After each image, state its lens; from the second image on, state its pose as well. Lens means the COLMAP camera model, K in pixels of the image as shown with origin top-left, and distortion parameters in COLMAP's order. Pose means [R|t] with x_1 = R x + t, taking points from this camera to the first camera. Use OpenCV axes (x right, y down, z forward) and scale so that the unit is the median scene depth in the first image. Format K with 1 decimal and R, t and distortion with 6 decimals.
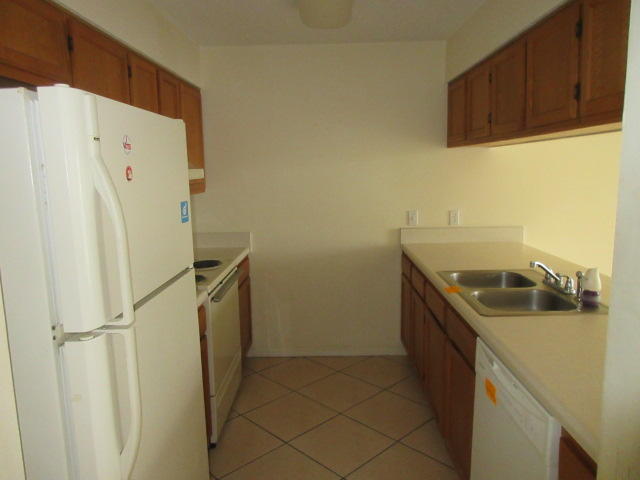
lens RADIAL K [[471.7, 0, 322.6], [0, 471.7, 239.8], [0, 0, 1]] dist [0.002170, -0.011389]
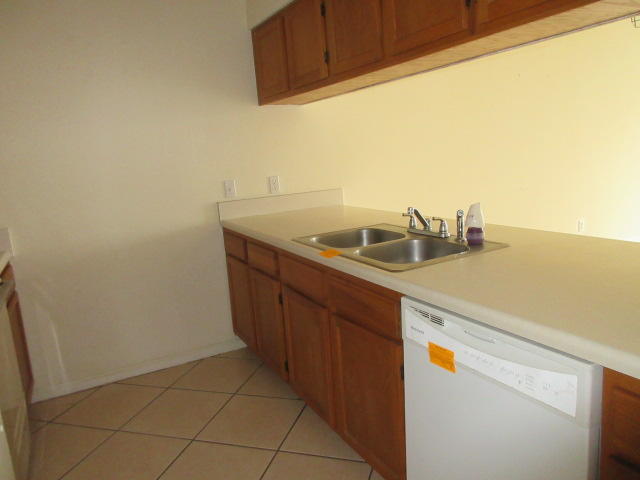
lens RADIAL K [[471.7, 0, 320.9], [0, 471.7, 238.4], [0, 0, 1]] dist [0.002170, -0.011389]
pose [[0.874152, -0.132117, 0.467337, -0.093796], [0.125821, 0.991040, 0.044820, 0.030630], [-0.469071, 0.019621, 0.882943, 0.205149]]
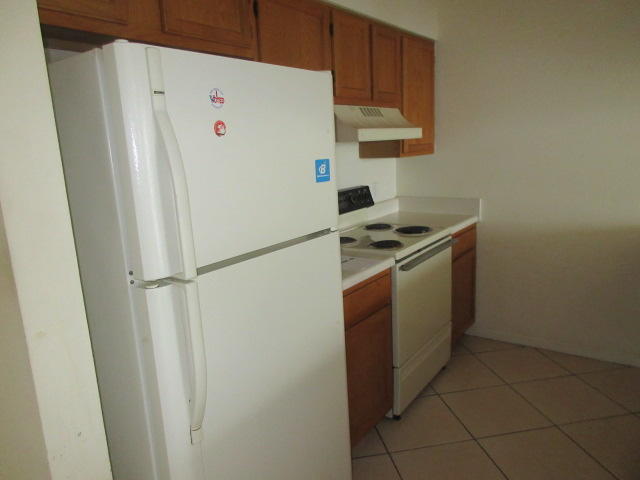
lens RADIAL K [[471.7, 0, 321.2], [0, 471.7, 241.0], [0, 0, 1]] dist [0.002170, -0.011389]
pose [[0.823043, 0.090386, -0.560740, 0.130852], [-0.048107, 0.994802, 0.089742, -0.002107], [0.565937, -0.046886, 0.823114, 0.115877]]
